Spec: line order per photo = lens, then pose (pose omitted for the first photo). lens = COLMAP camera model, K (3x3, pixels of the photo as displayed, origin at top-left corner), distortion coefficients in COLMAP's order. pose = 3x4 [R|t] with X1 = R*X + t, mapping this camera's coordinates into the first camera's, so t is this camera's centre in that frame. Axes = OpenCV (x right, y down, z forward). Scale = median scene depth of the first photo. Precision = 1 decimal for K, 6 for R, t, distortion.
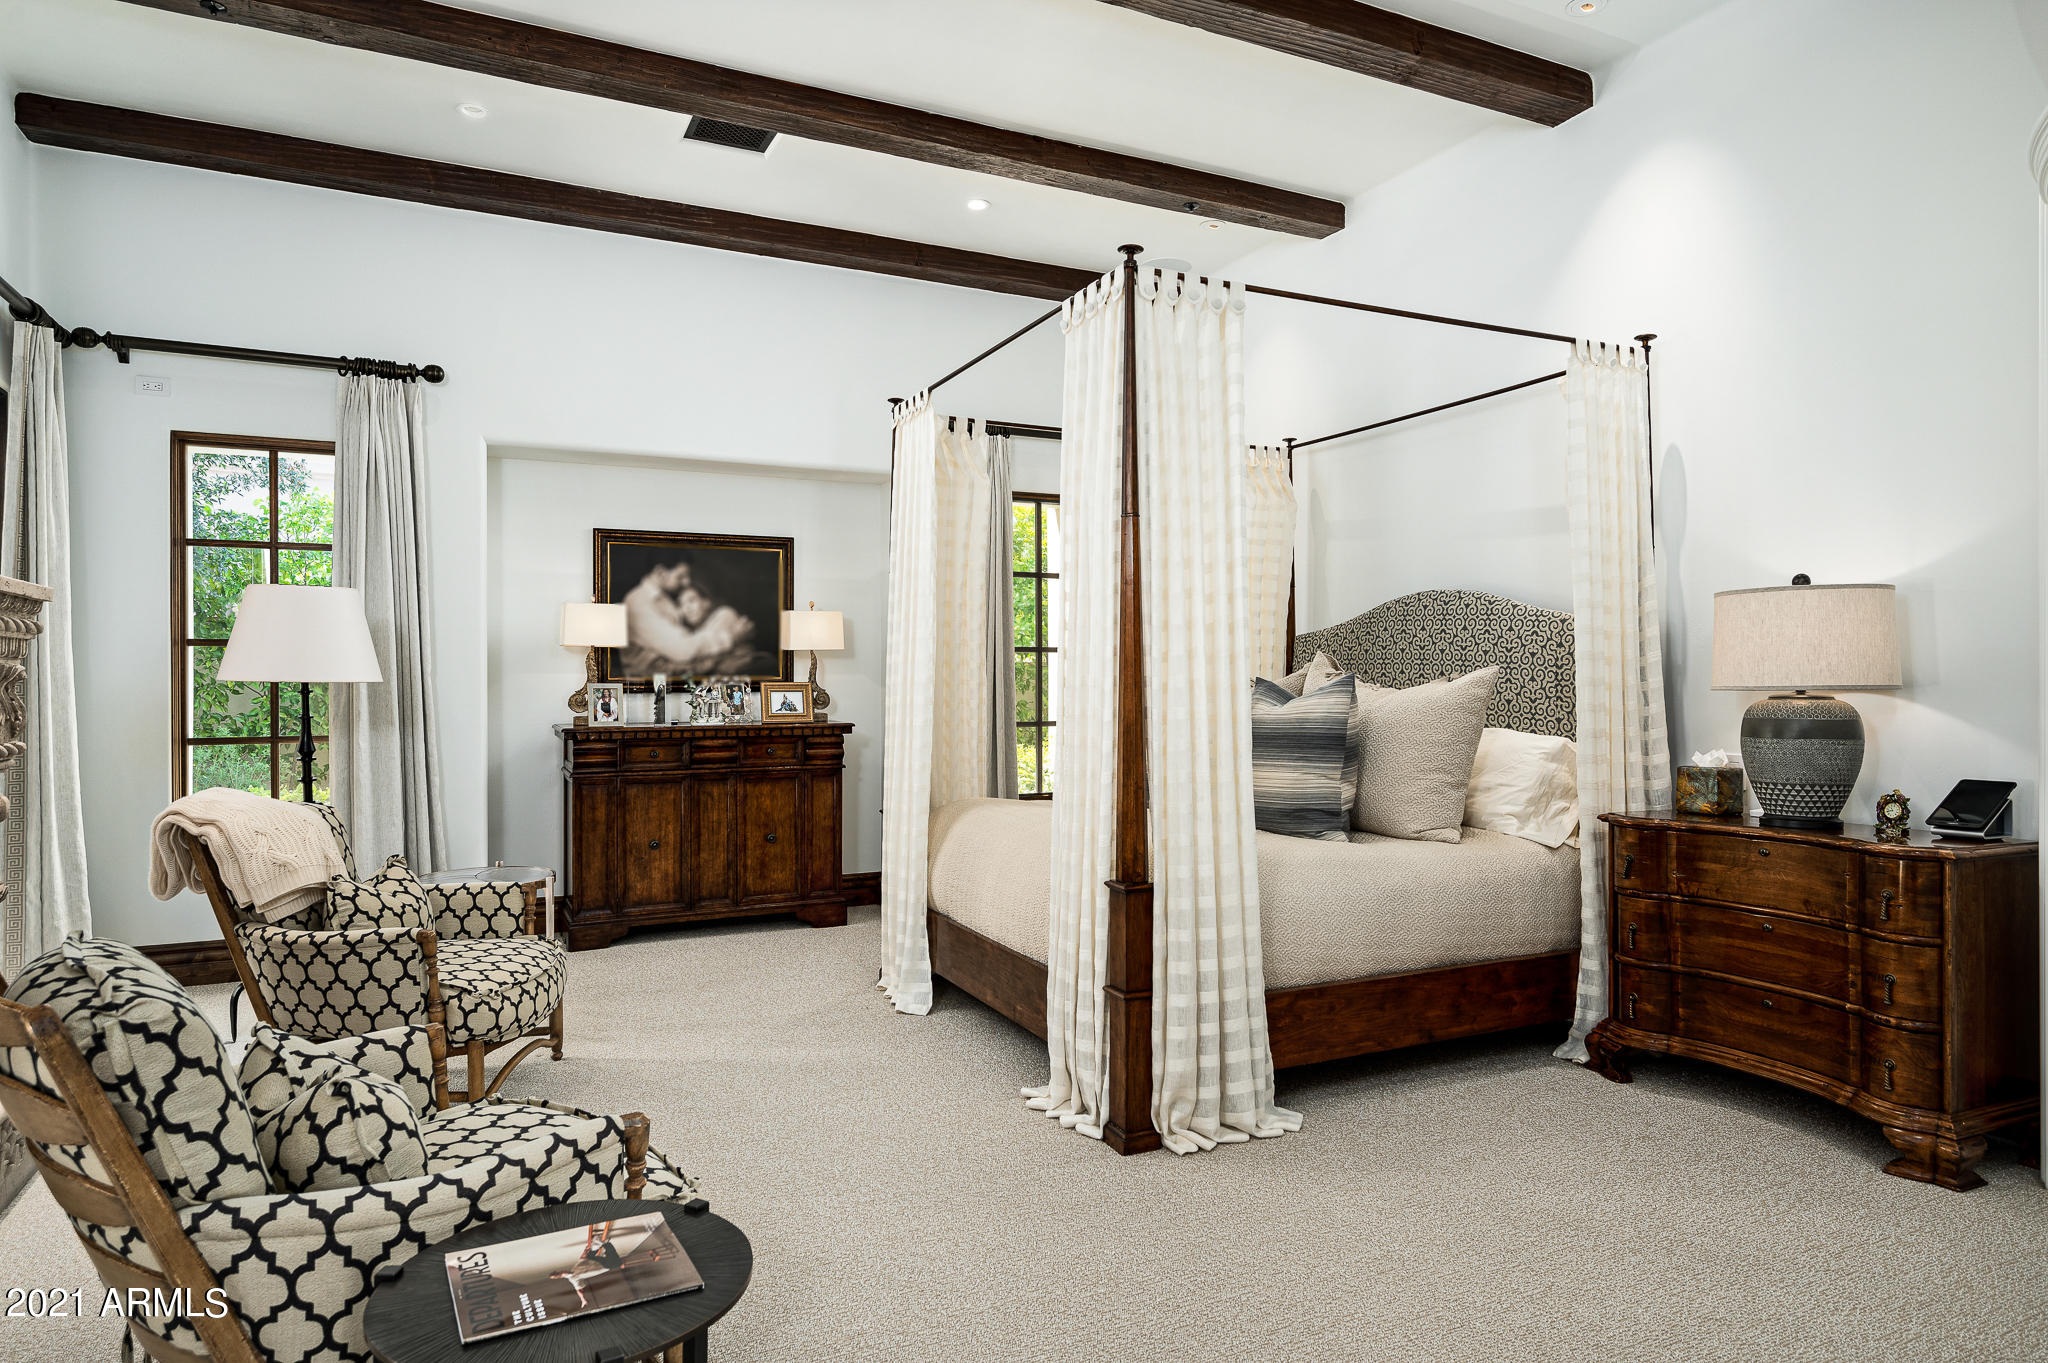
lens RADIAL K [[1201.0, 0, 1024.0], [0, 1201.0, 681.5], [0, 0, 1]] dist [-0.002651, 0.000144]
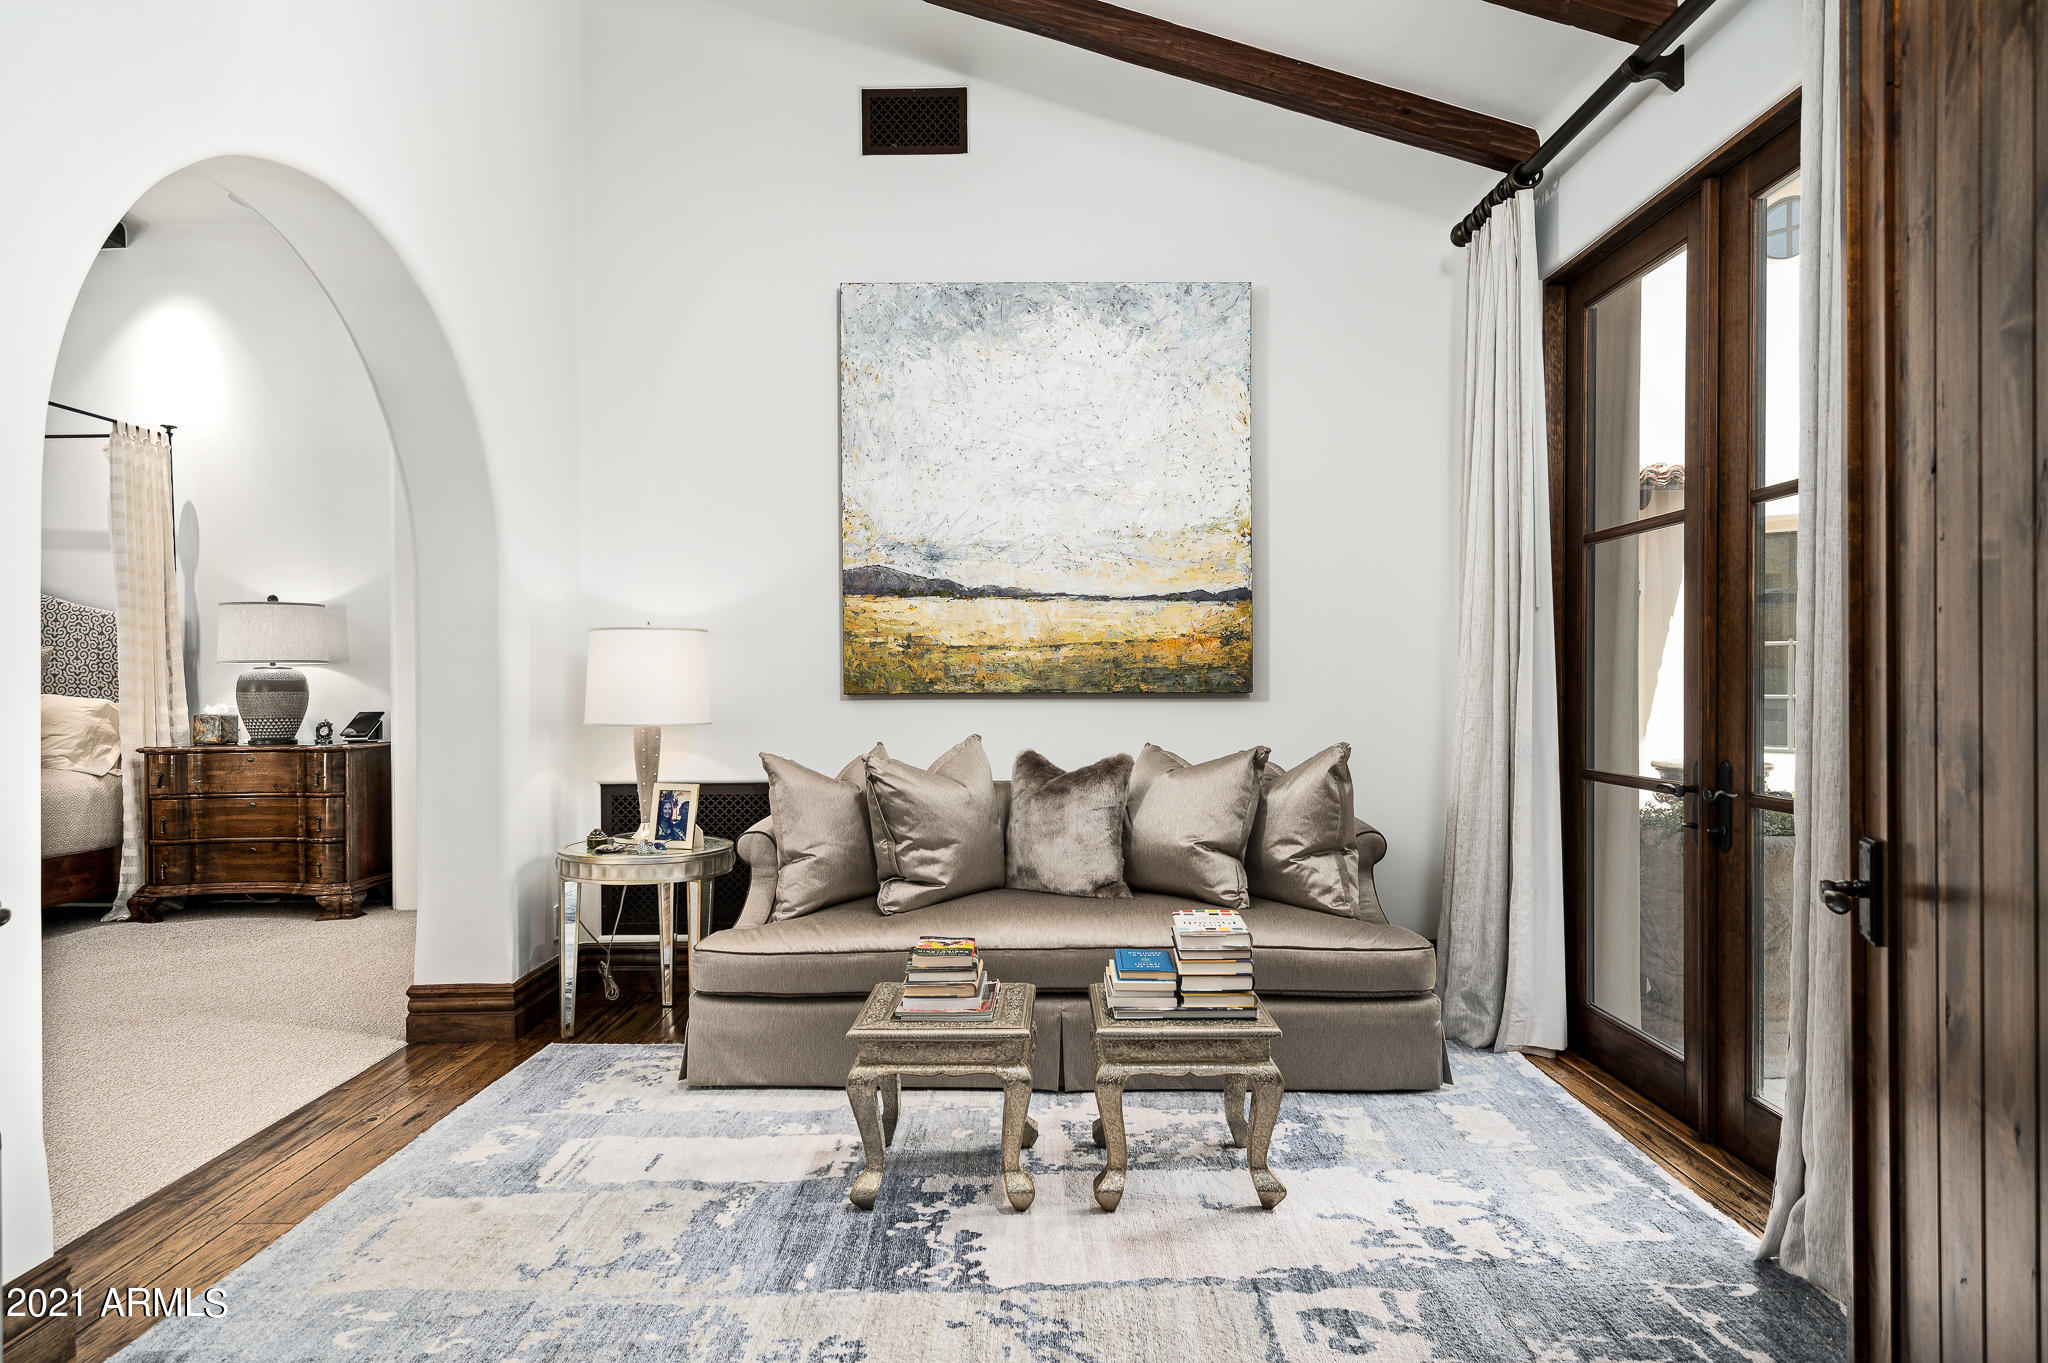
lens RADIAL K [[1174.8, 0, 1024.0], [0, 1174.8, 681.5], [0, 0, 1]] dist [-0.001594, 0.001107]
pose [[0.433446, -0.000504, 0.901179, -0.374475], [0.005949, 0.999980, -0.002302, 0.040876], [-0.901160, 0.006358, 0.433440, -0.653128]]
